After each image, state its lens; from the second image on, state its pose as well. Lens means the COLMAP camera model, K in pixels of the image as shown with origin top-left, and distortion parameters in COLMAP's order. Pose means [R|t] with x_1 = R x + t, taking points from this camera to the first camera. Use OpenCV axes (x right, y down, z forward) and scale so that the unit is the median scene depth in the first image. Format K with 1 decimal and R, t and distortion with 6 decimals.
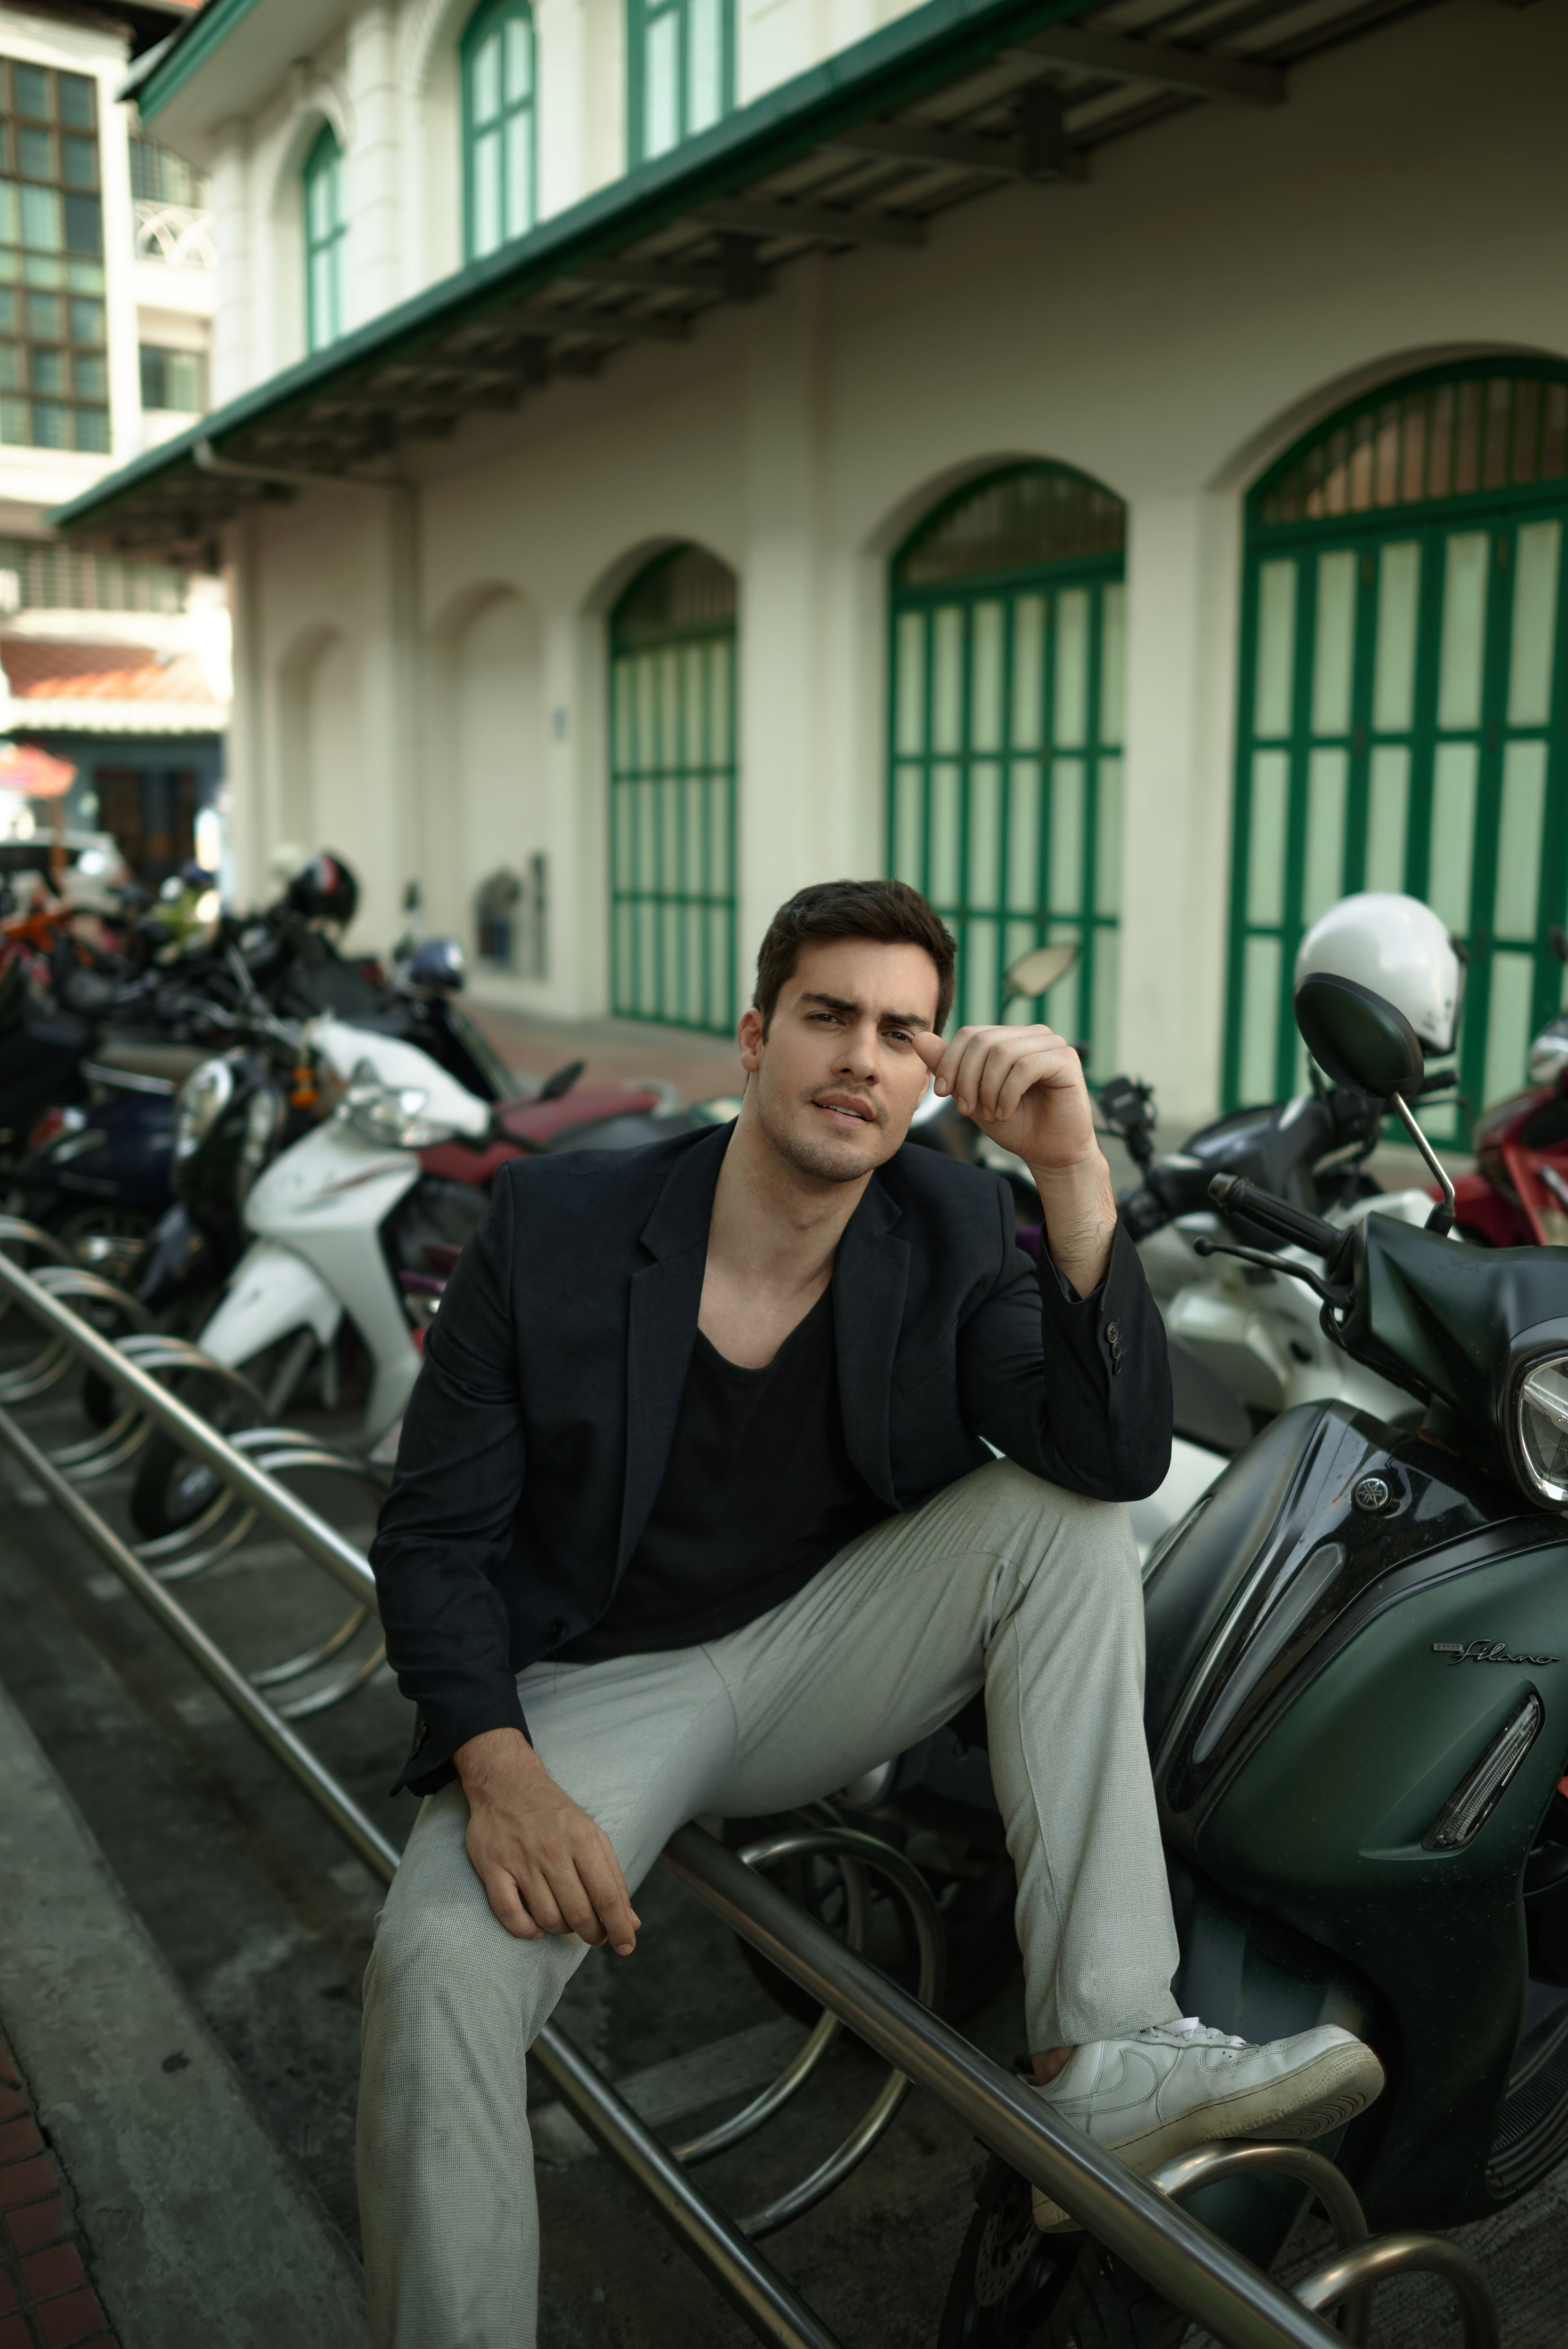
lens RADIAL K [[1969.4, 0, 784.2], [0, 1969.4, 1176.5], [0, 0, 1]] dist [-0.043549, 0.010730]
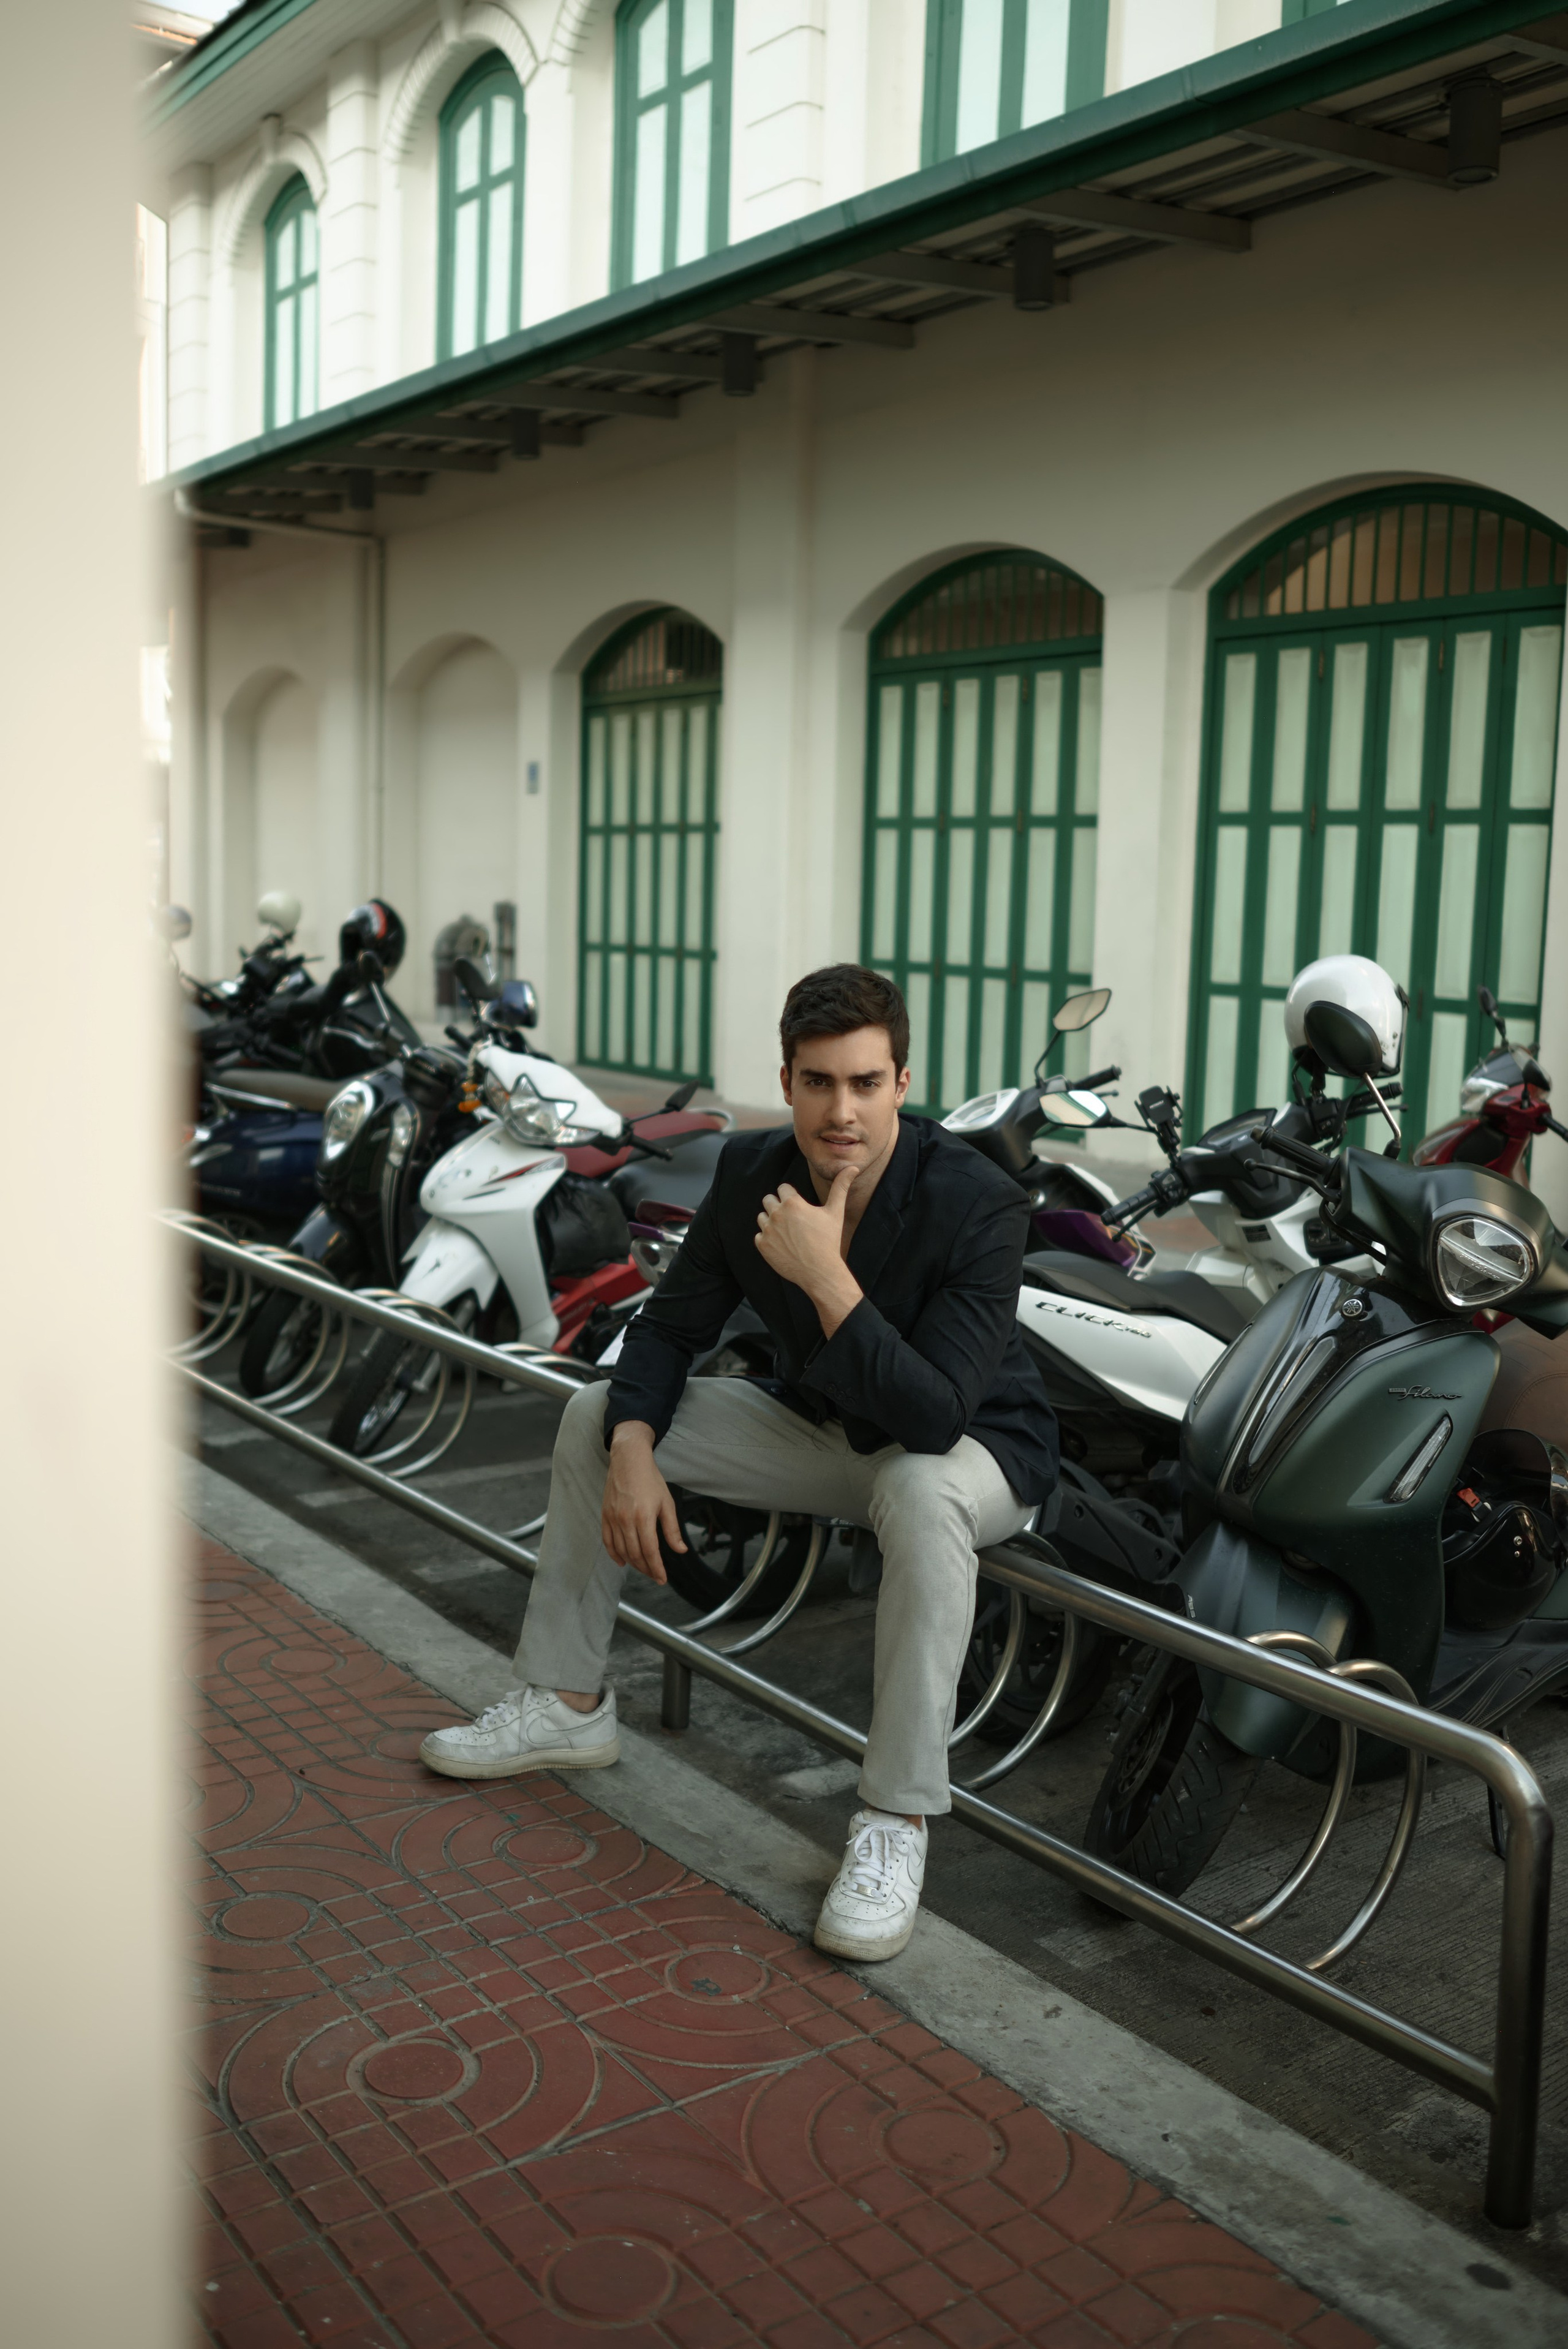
lens RADIAL K [[2206.5, 0, 770.0], [0, 2206.5, 1170.6], [0, 0, 1]] dist [-0.038830, 0.000000]
pose [[0.998593, 0.013699, 0.051220, -0.069282], [-0.011496, 0.999006, -0.043070, 0.030760], [-0.051759, 0.042421, 0.997758, -0.201232]]
